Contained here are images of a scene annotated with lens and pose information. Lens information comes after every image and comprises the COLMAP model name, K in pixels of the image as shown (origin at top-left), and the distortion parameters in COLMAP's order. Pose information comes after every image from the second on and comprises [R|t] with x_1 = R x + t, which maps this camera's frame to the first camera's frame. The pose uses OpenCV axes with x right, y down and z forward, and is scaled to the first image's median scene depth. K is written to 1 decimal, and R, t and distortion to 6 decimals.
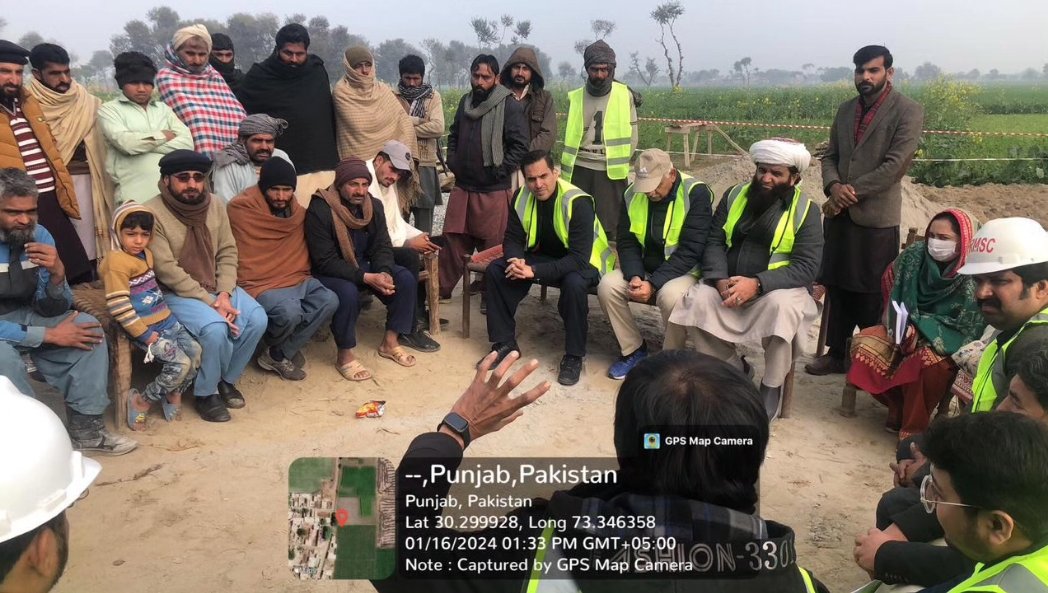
lens RADIAL K [[845.8, 0, 524.0], [0, 845.8, 296.5], [0, 0, 1]] dist [0.074911, -0.062279]
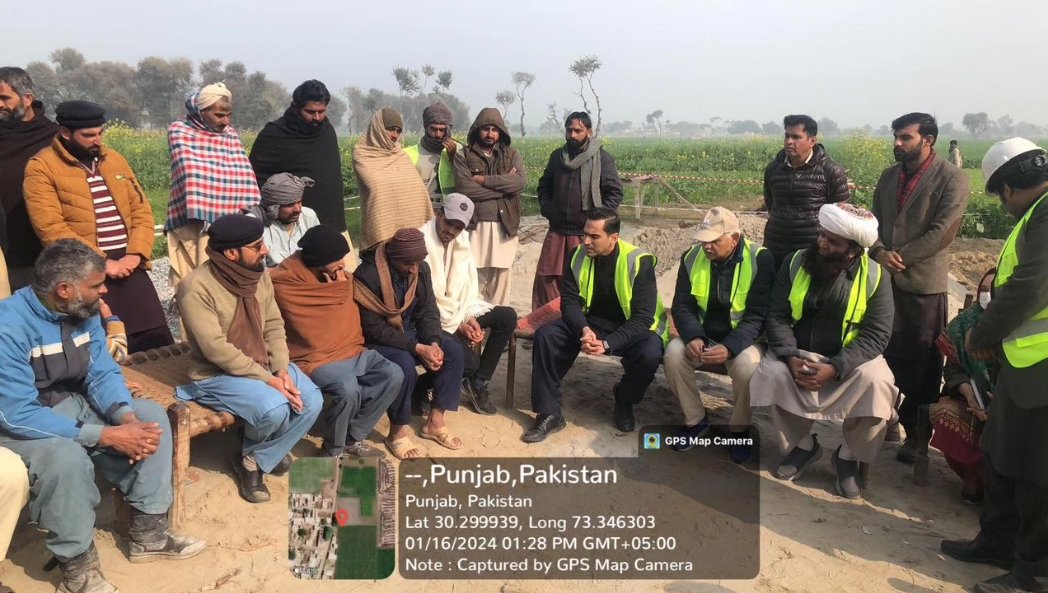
lens RADIAL K [[845.8, 0, 524.0], [0, 845.8, 296.5], [0, 0, 1]] dist [0.074911, -0.062279]
pose [[0.994745, -0.007202, 0.102131, -0.106468], [0.012654, 0.998523, -0.052838, -0.018565], [-0.101600, 0.053853, 0.993367, 0.029406]]
